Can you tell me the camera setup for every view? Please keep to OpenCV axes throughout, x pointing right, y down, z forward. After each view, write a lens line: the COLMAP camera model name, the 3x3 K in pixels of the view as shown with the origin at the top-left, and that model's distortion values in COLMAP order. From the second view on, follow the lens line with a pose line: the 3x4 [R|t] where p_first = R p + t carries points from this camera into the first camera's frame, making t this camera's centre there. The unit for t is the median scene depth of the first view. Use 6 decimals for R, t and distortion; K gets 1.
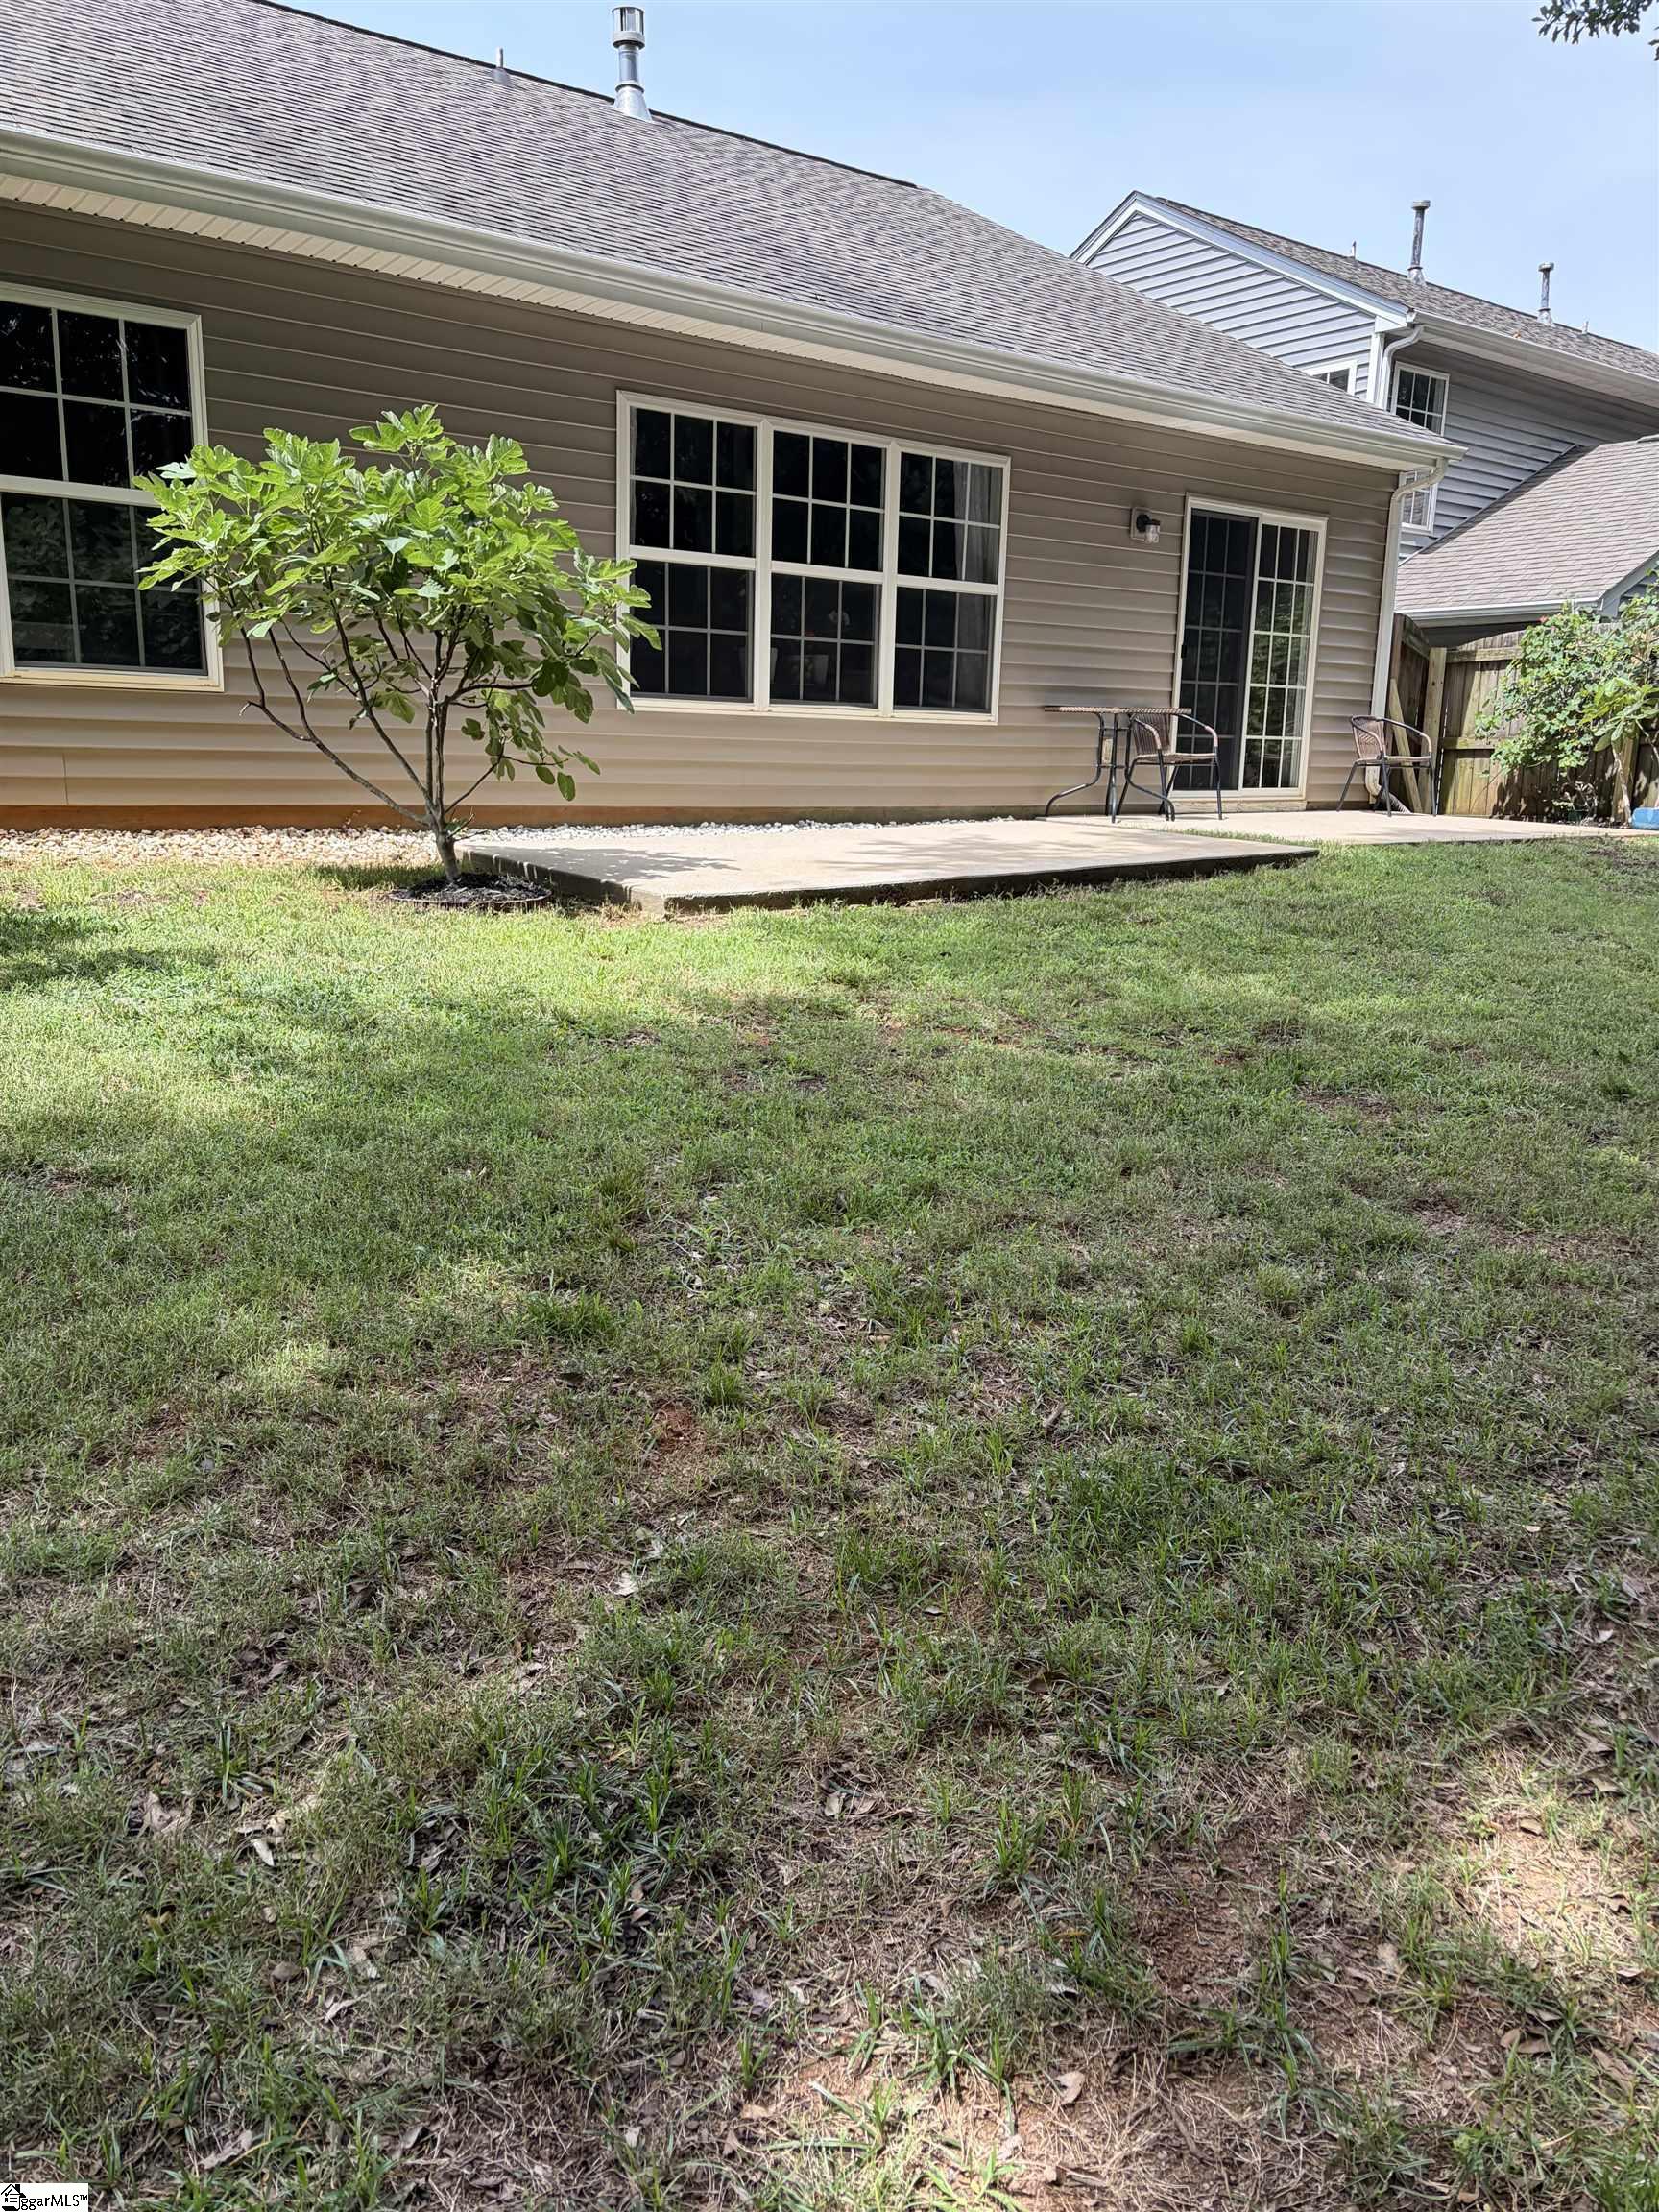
lens RADIAL K [[1676.9, 0, 857.0], [0, 1676.9, 1105.3], [0, 0, 1]] dist [-0.005619, 0.035044]
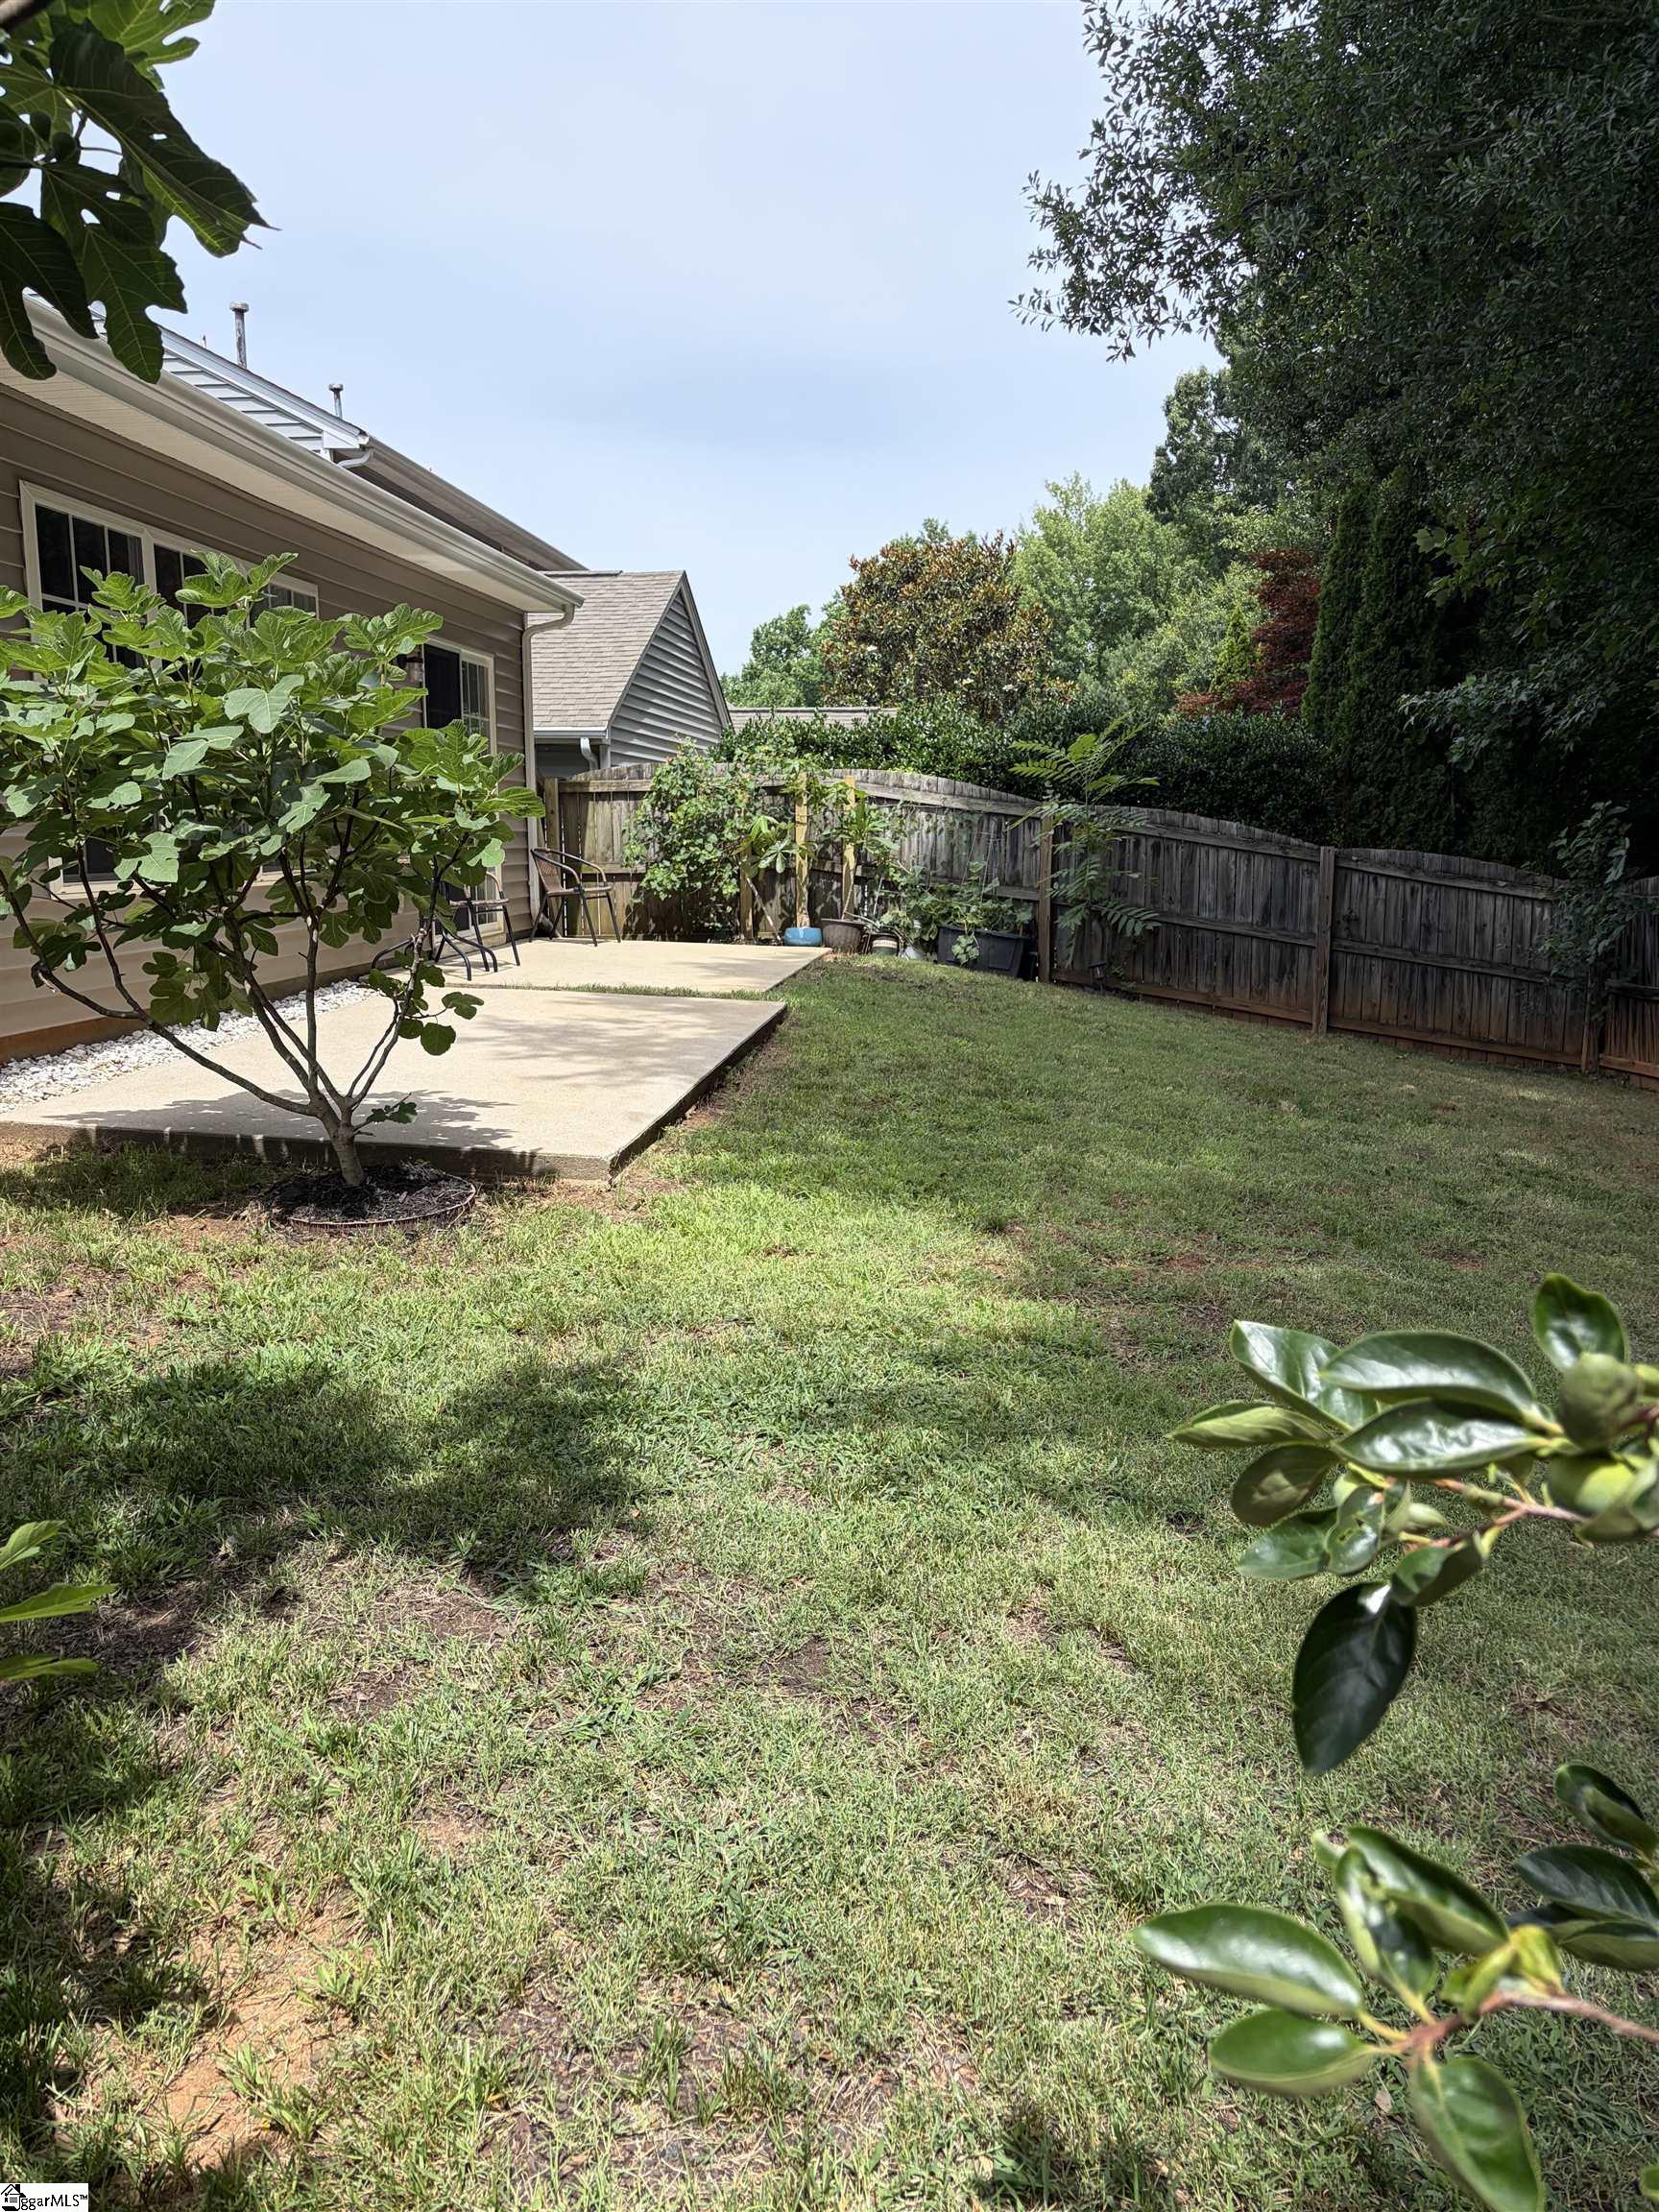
lens RADIAL K [[1676.9, 0, 857.0], [0, 1676.9, 1105.3], [0, 0, 1]] dist [-0.005619, 0.035044]
pose [[0.686311, -0.135391, 0.714595, -0.376112], [0.160621, 0.986476, 0.032640, -0.097458], [-0.709350, 0.092378, 0.698776, 0.200385]]
